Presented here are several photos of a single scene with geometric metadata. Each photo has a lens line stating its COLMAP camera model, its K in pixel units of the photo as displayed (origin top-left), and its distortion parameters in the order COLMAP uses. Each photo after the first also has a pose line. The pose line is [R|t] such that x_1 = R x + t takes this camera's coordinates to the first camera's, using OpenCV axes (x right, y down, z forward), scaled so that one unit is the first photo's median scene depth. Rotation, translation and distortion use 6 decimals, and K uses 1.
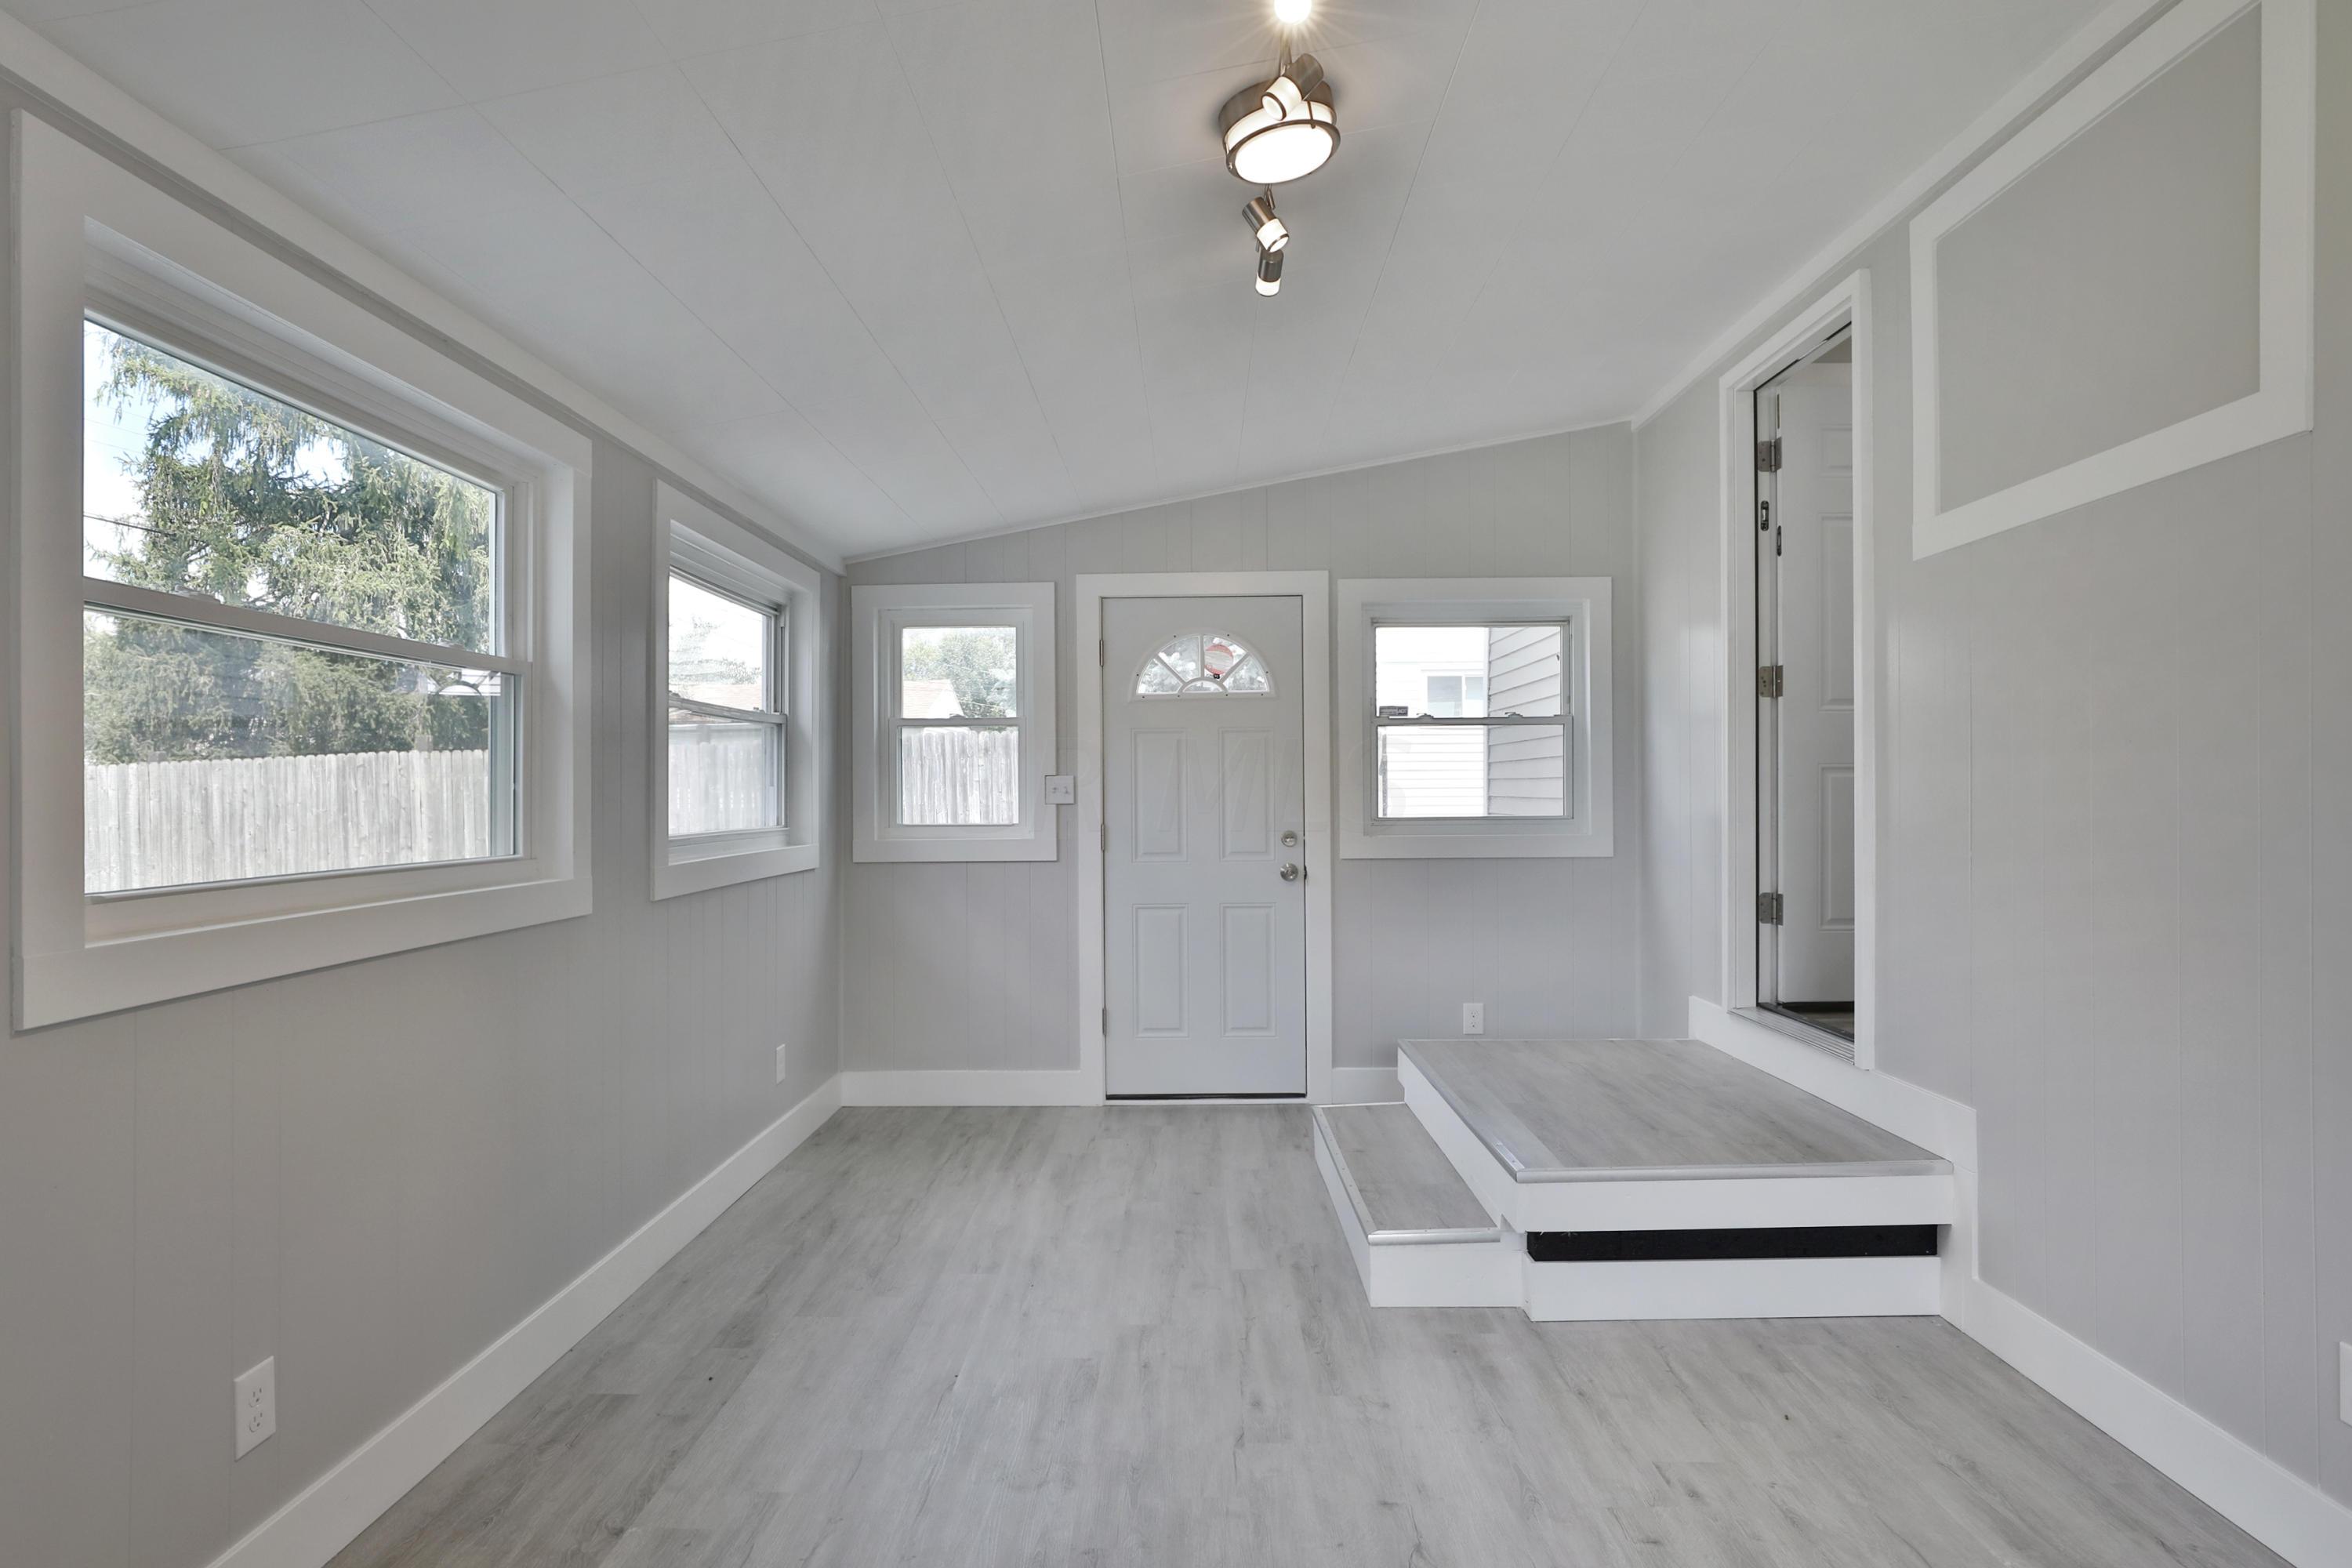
lens RADIAL K [[1326.0, 0, 1179.0], [0, 1326.0, 789.2], [0, 0, 1]] dist [0.002088, 0.000232]
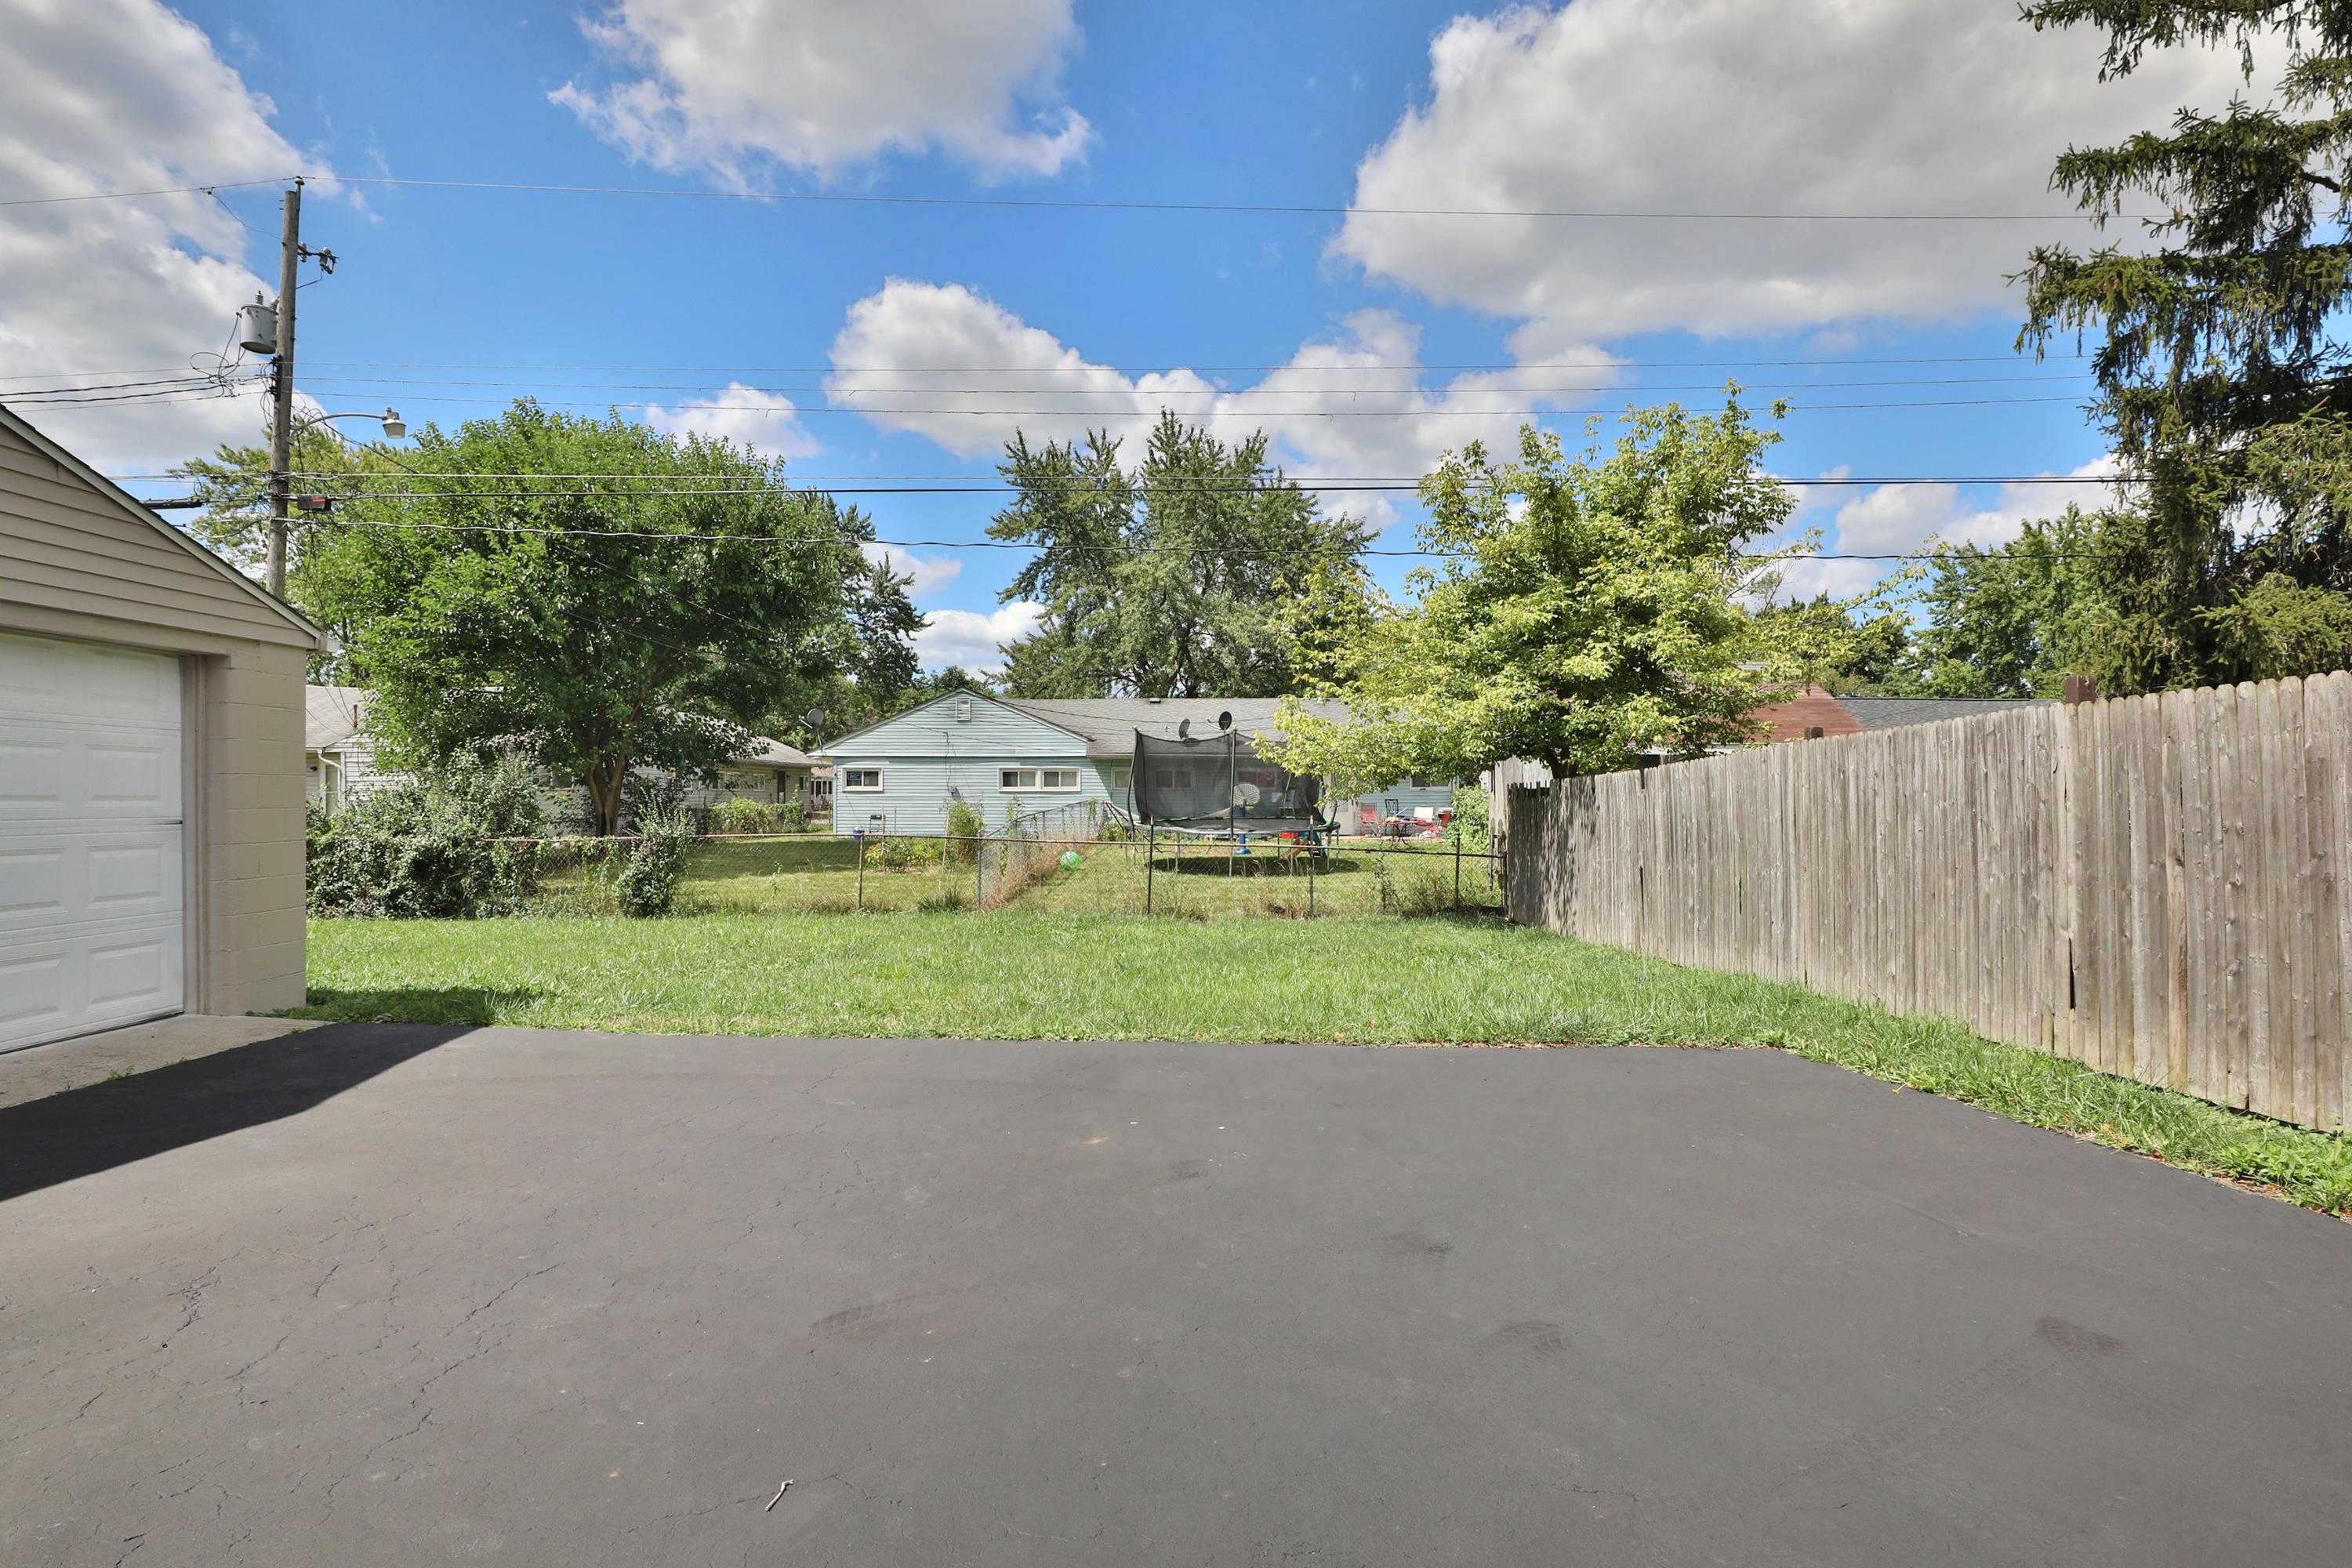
lens RADIAL K [[1146.8, 0, 1160.6], [0, 1146.8, 786.9], [0, 0, 1]] dist [-0.037479, 0.008553]
pose [[0.011615, 0.001816, -0.999931, -0.083463], [0.003896, 0.999991, 0.001861, 0.005355], [0.999925, -0.003917, 0.011608, 0.597175]]
